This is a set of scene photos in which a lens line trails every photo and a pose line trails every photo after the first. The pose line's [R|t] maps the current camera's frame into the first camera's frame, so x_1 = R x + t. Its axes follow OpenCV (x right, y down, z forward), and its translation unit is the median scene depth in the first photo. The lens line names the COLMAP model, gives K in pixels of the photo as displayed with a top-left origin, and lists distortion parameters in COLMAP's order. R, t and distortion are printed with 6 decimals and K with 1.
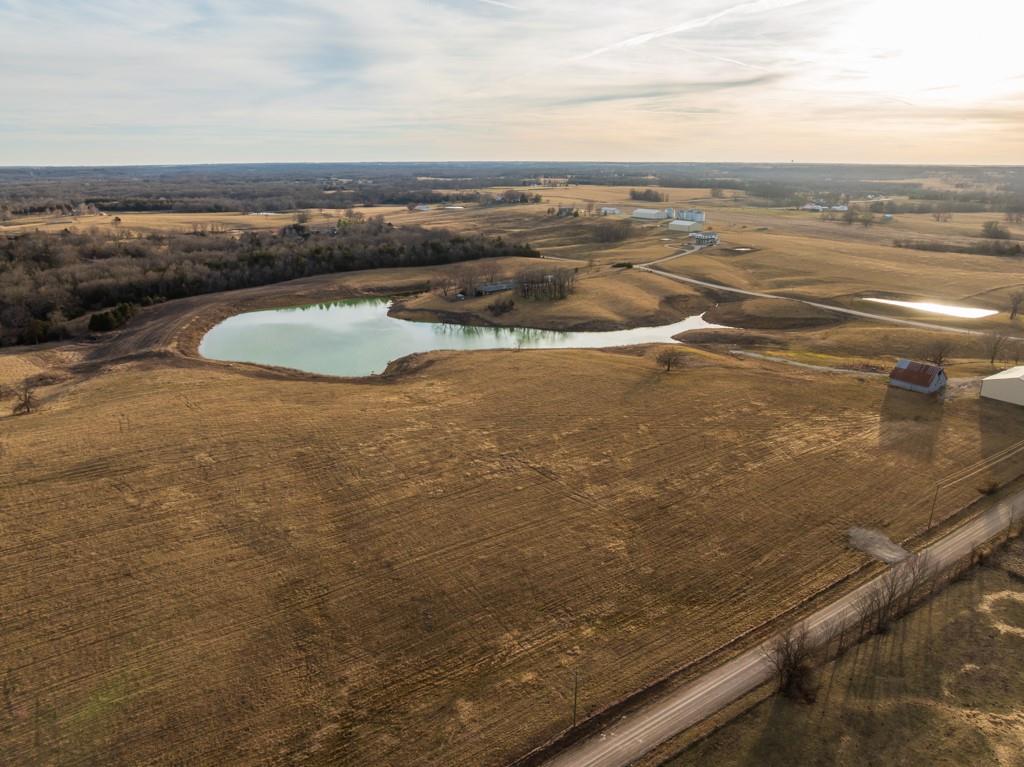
lens RADIAL K [[719.4, 0, 515.5], [0, 719.4, 377.9], [0, 0, 1]] dist [-0.036473, 0.000080]
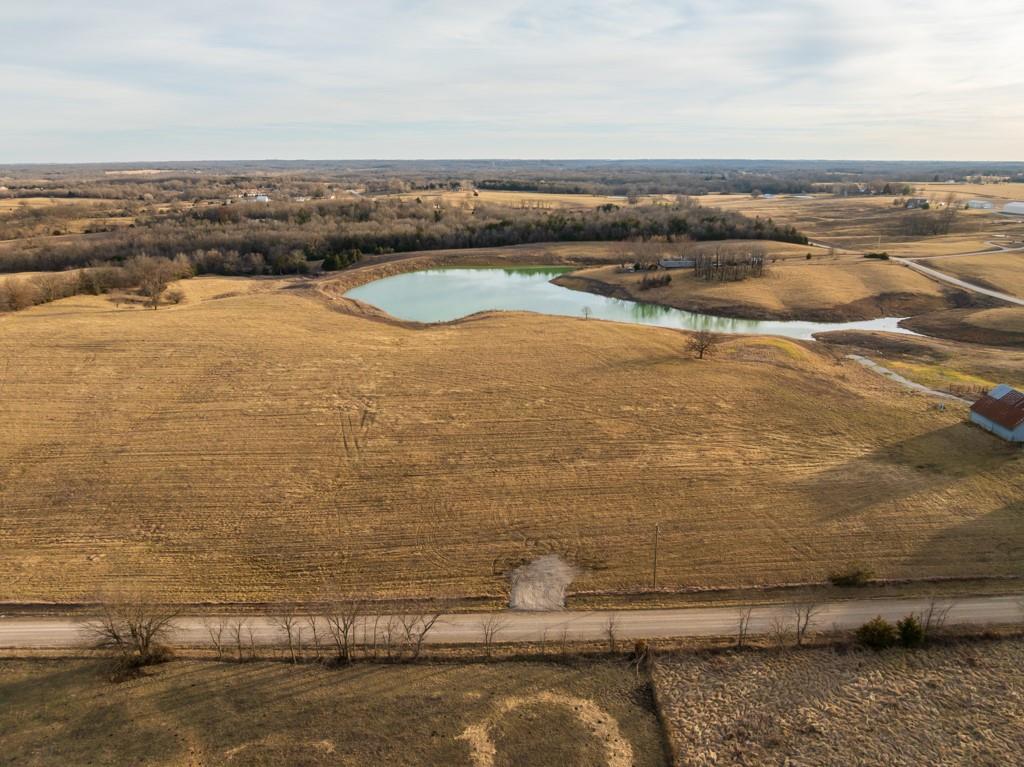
lens RADIAL K [[719.4, 0, 515.5], [0, 719.4, 377.9], [0, 0, 1]] dist [-0.036473, 0.000080]
pose [[0.838801, 0.159607, -0.520518, 0.622900], [-0.158037, 0.986278, 0.047751, 0.007749], [0.520997, 0.042207, 0.852515, 0.296269]]
